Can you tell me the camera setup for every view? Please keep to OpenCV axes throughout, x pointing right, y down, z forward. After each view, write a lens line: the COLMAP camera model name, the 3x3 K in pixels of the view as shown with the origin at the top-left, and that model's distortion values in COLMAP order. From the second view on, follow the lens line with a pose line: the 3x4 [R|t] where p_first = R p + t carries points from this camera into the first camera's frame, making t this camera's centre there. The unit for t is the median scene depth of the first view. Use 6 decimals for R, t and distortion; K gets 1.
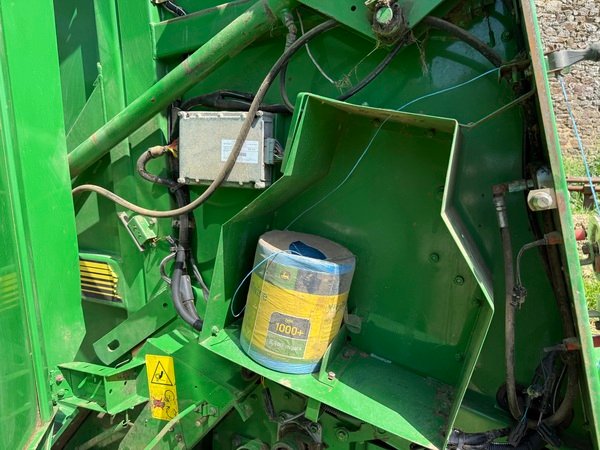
lens RADIAL K [[424.4, 0, 300.0], [0, 424.4, 225.0], [0, 0, 1]] dist [0.002484, -0.027013]
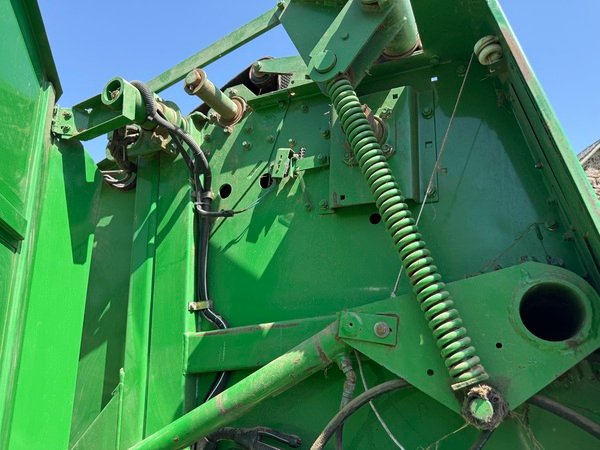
lens RADIAL K [[424.4, 0, 300.0], [0, 424.4, 225.0], [0, 0, 1]] dist [0.002484, -0.027013]
pose [[0.998630, -0.004512, -0.052131, -0.060177], [-0.017890, 0.906797, -0.421188, -0.312412], [0.049172, 0.421544, 0.905474, 0.094418]]
